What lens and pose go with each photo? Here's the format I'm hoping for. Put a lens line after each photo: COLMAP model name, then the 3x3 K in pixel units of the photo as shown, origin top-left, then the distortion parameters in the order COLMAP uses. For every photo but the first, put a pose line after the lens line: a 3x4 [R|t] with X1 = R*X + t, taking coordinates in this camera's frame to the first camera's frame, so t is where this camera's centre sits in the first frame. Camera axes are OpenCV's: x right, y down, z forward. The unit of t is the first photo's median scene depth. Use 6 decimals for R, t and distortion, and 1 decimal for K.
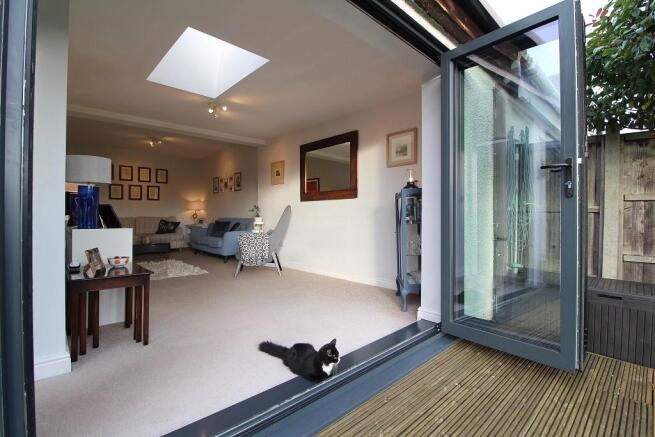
lens RADIAL K [[304.4, 0, 325.8], [0, 304.4, 218.3], [0, 0, 1]] dist [-0.007689, -0.006284]
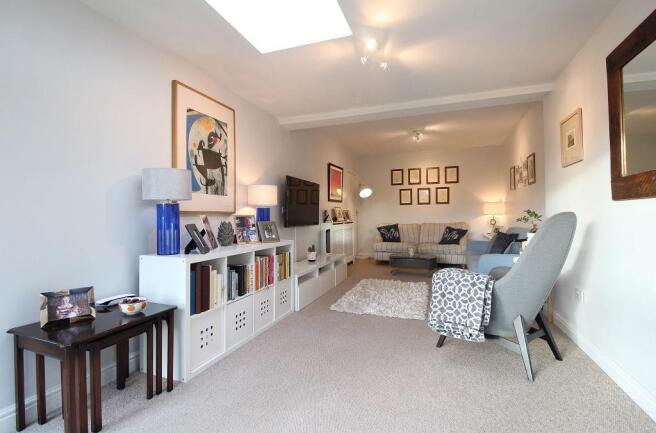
lens RADIAL K [[304.9, 0, 326.3], [0, 304.9, 215.1], [0, 0, 1]] dist [-0.007689, -0.006284]
pose [[0.449700, -0.006246, -0.893158, 0.060991], [0.000261, 0.999976, -0.006861, -0.022459], [0.893180, 0.002852, 0.449691, 0.328924]]
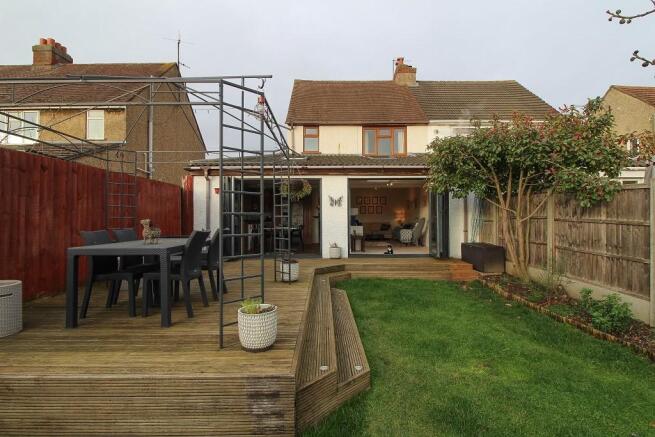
lens RADIAL K [[338.9, 0, 327.6], [0, 338.9, 218.4], [0, 0, 1]] dist [0.002495, 0.000541]
pose [[0.745473, -0.006436, -0.666504, 0.651563], [-0.000708, 0.999945, -0.010448, -0.005552], [0.666535, 0.008260, 0.745428, -0.860516]]
